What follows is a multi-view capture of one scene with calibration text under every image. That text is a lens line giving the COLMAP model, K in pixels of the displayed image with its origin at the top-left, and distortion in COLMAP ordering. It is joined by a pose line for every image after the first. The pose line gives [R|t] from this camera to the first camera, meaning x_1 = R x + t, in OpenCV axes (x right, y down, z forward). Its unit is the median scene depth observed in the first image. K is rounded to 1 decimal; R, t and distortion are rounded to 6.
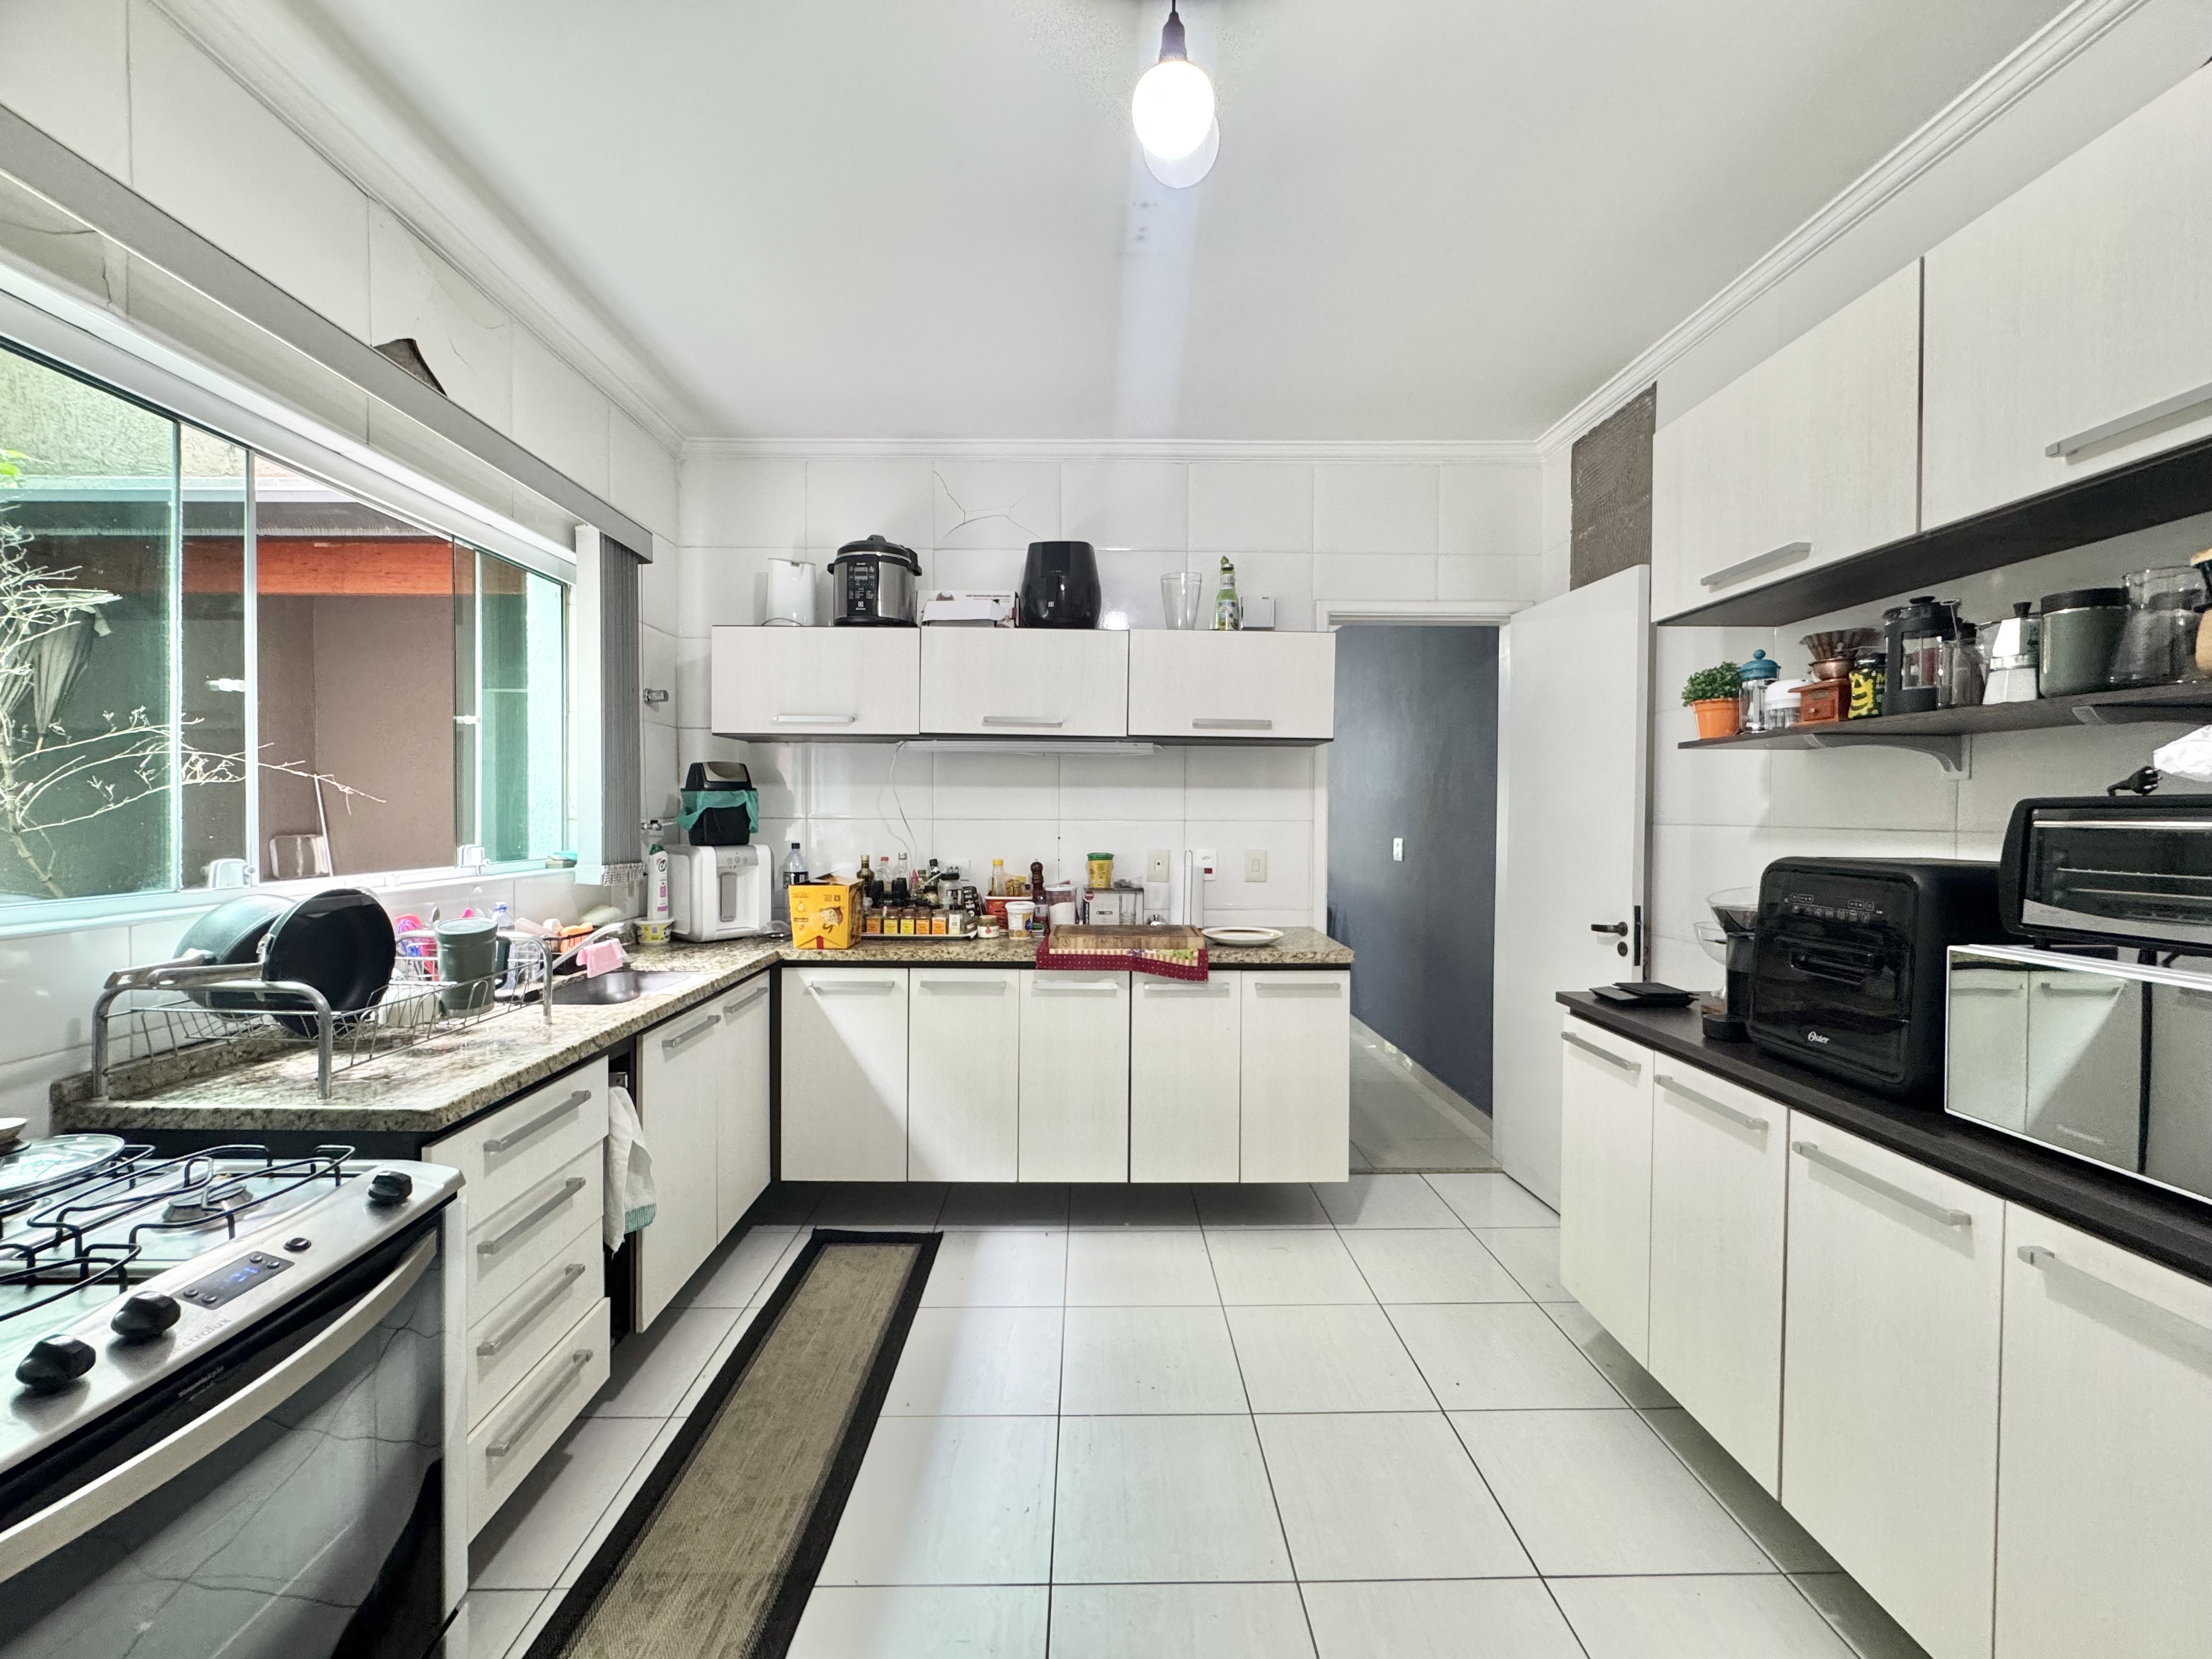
lens RADIAL K [[882.0, 0, 1106.3], [0, 882.0, 826.6], [0, 0, 1]] dist [-0.002589, 0.000589]
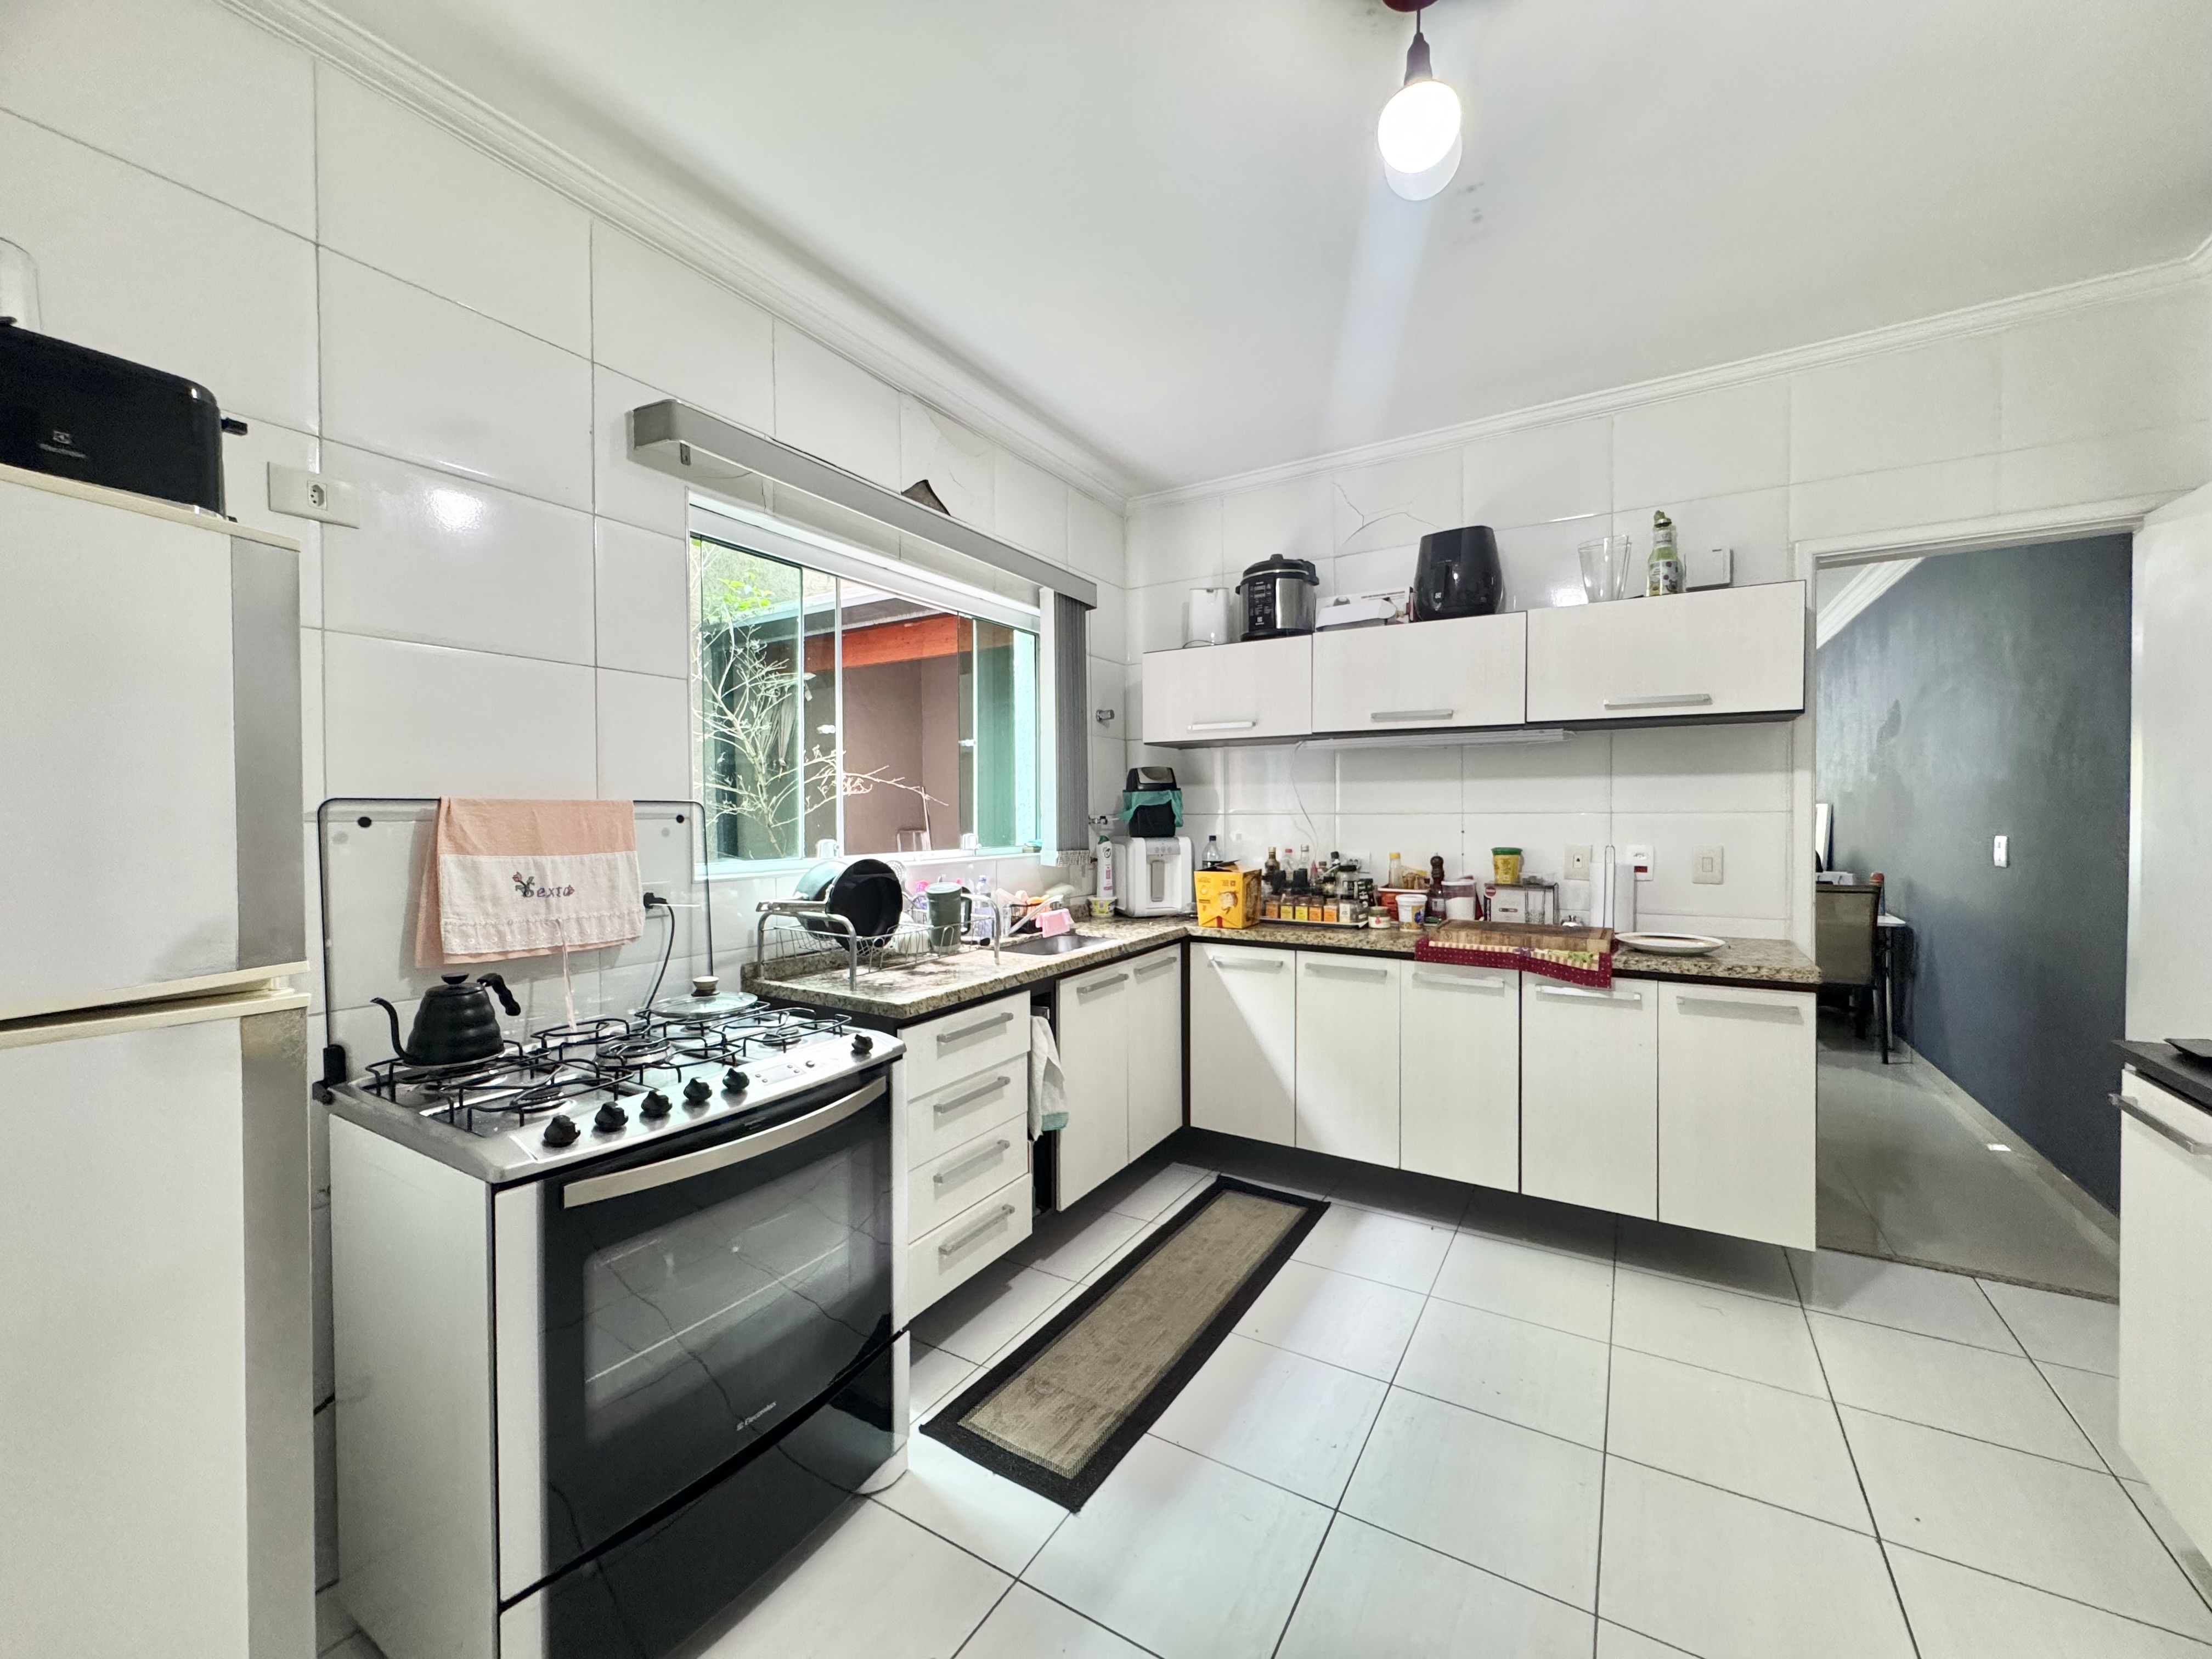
lens RADIAL K [[882.0, 0, 1106.3], [0, 882.0, 826.6], [0, 0, 1]] dist [-0.002589, 0.000589]
pose [[0.846537, -0.001926, -0.532326, 0.155349], [0.001360, 0.999998, -0.001456, 0.009572], [0.532328, 0.000509, 0.846538, -0.040688]]
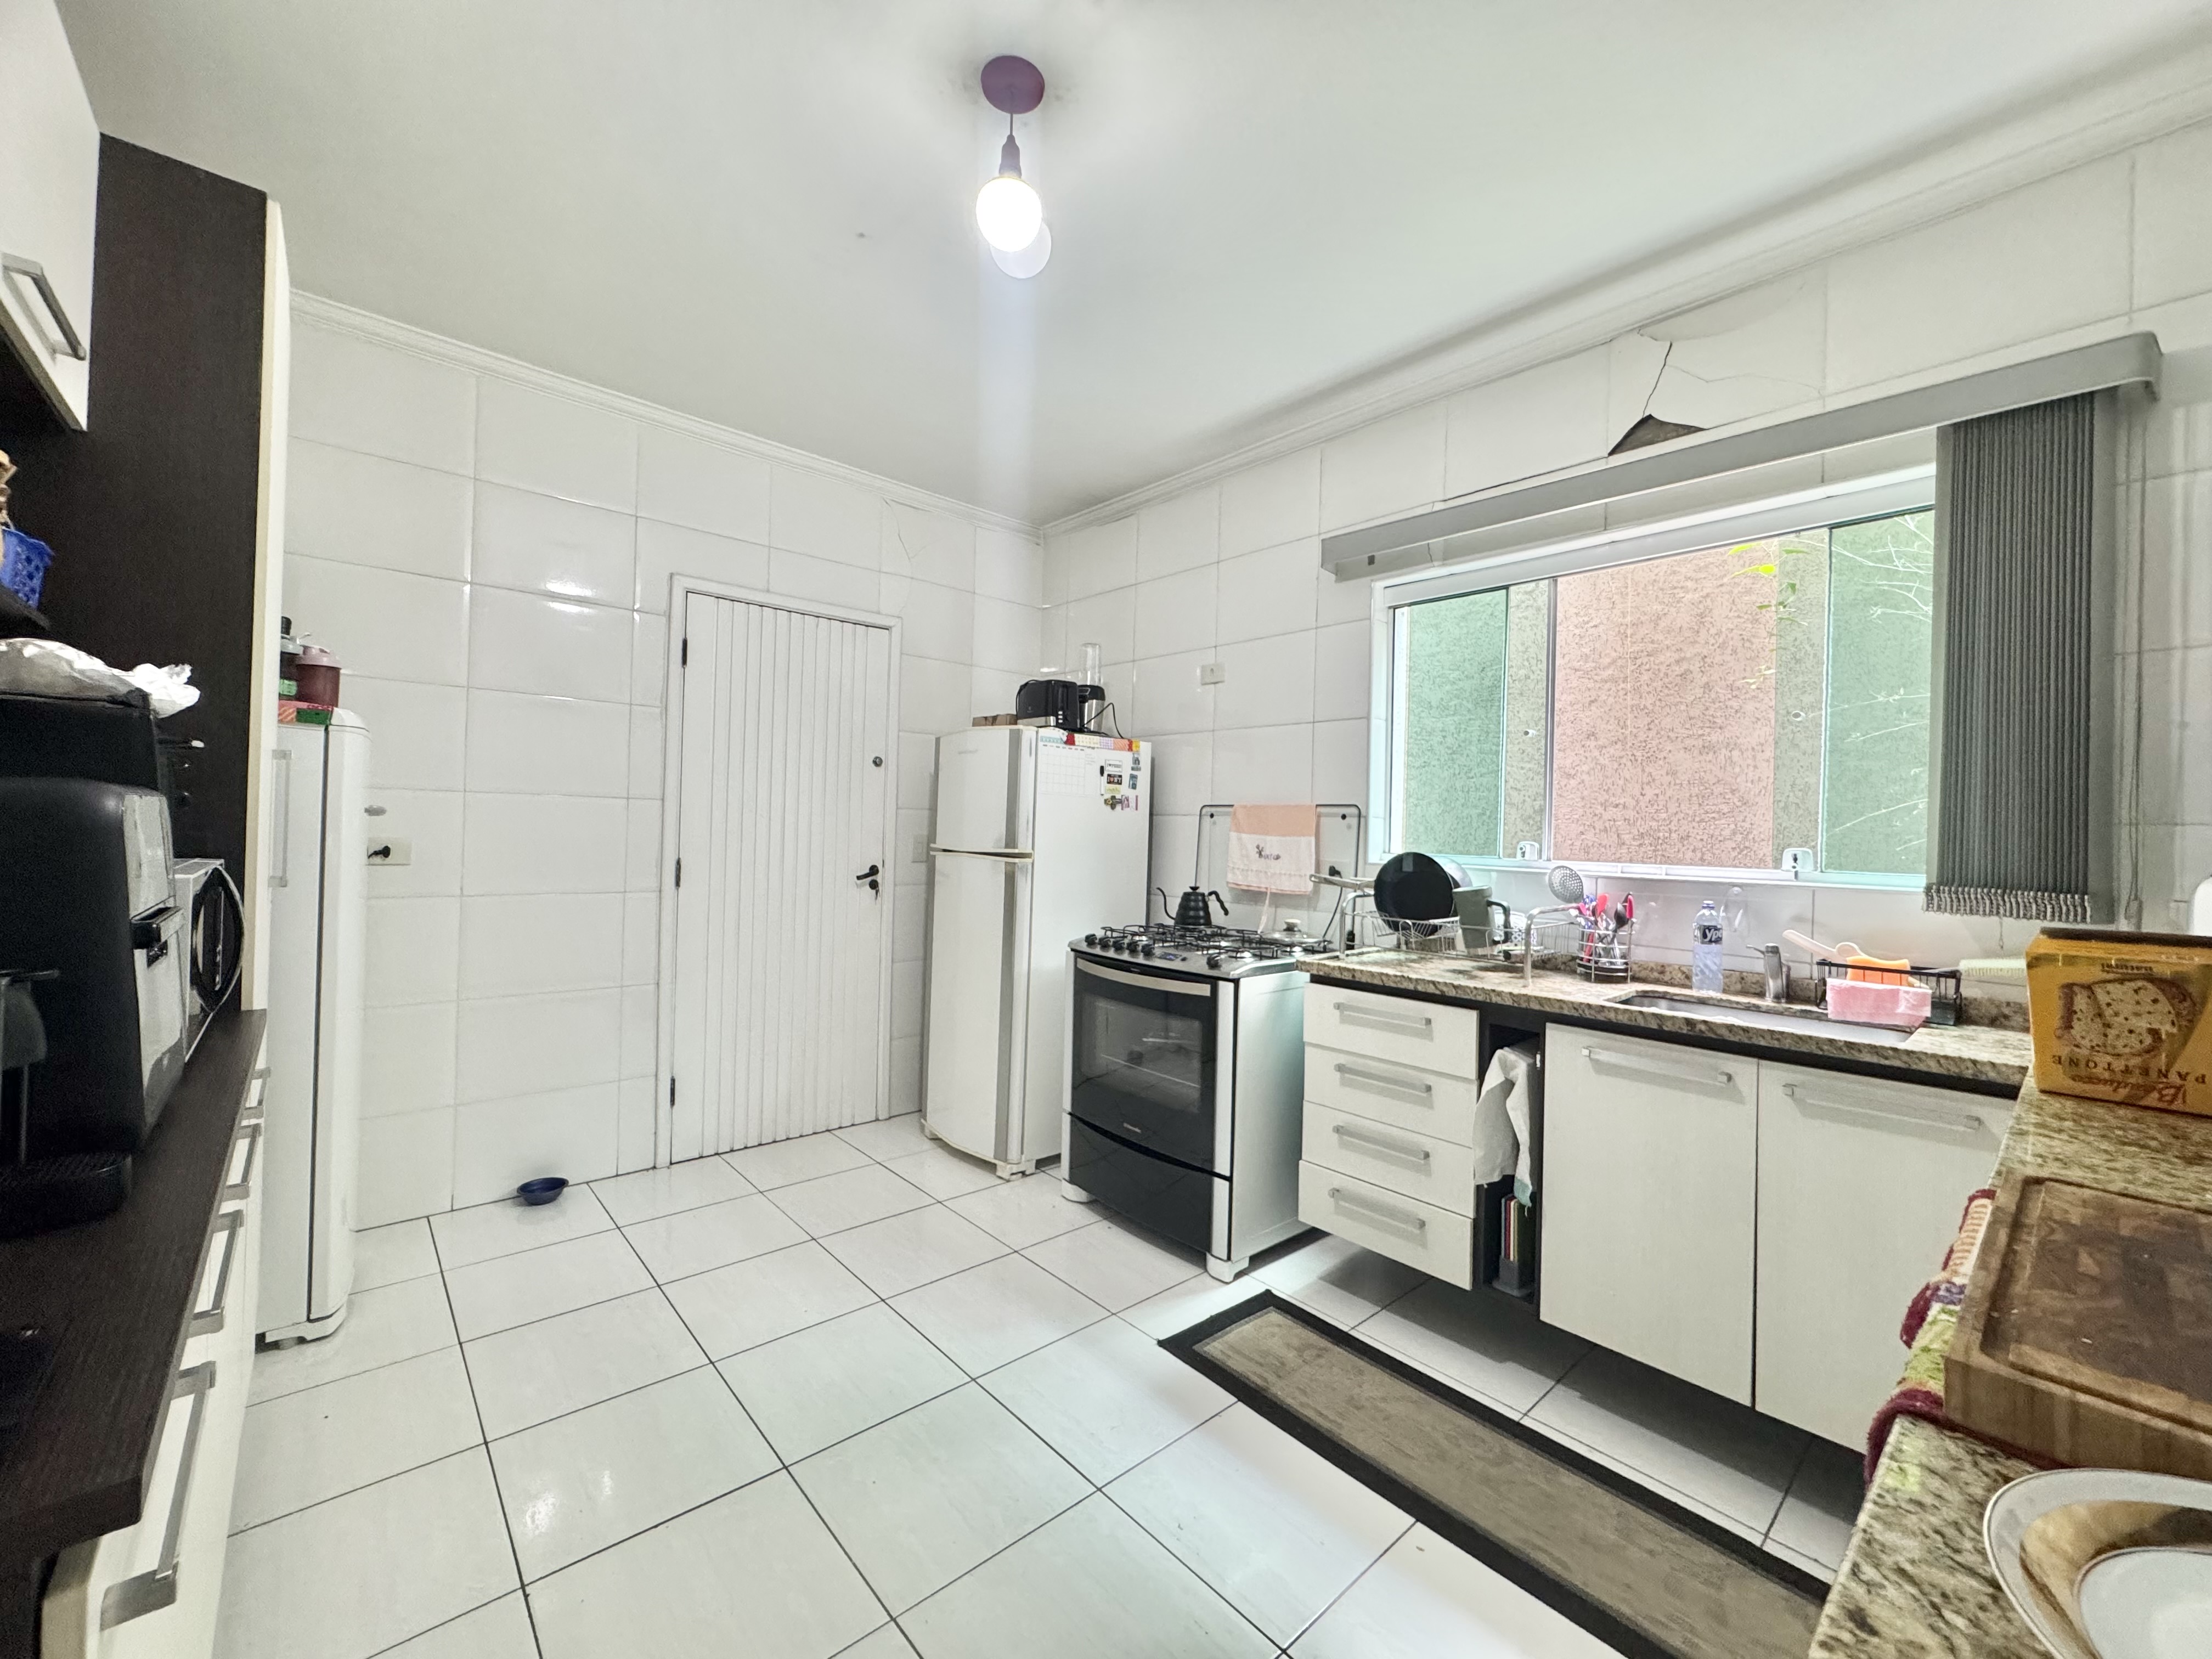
lens RADIAL K [[882.0, 0, 1106.3], [0, 882.0, 826.6], [0, 0, 1]] dist [-0.002589, 0.000589]
pose [[-0.759272, -0.026911, -0.650217, 0.370841], [-0.041897, 0.999093, 0.007573, 0.017226], [0.649423, 0.032992, -0.759711, 1.011127]]
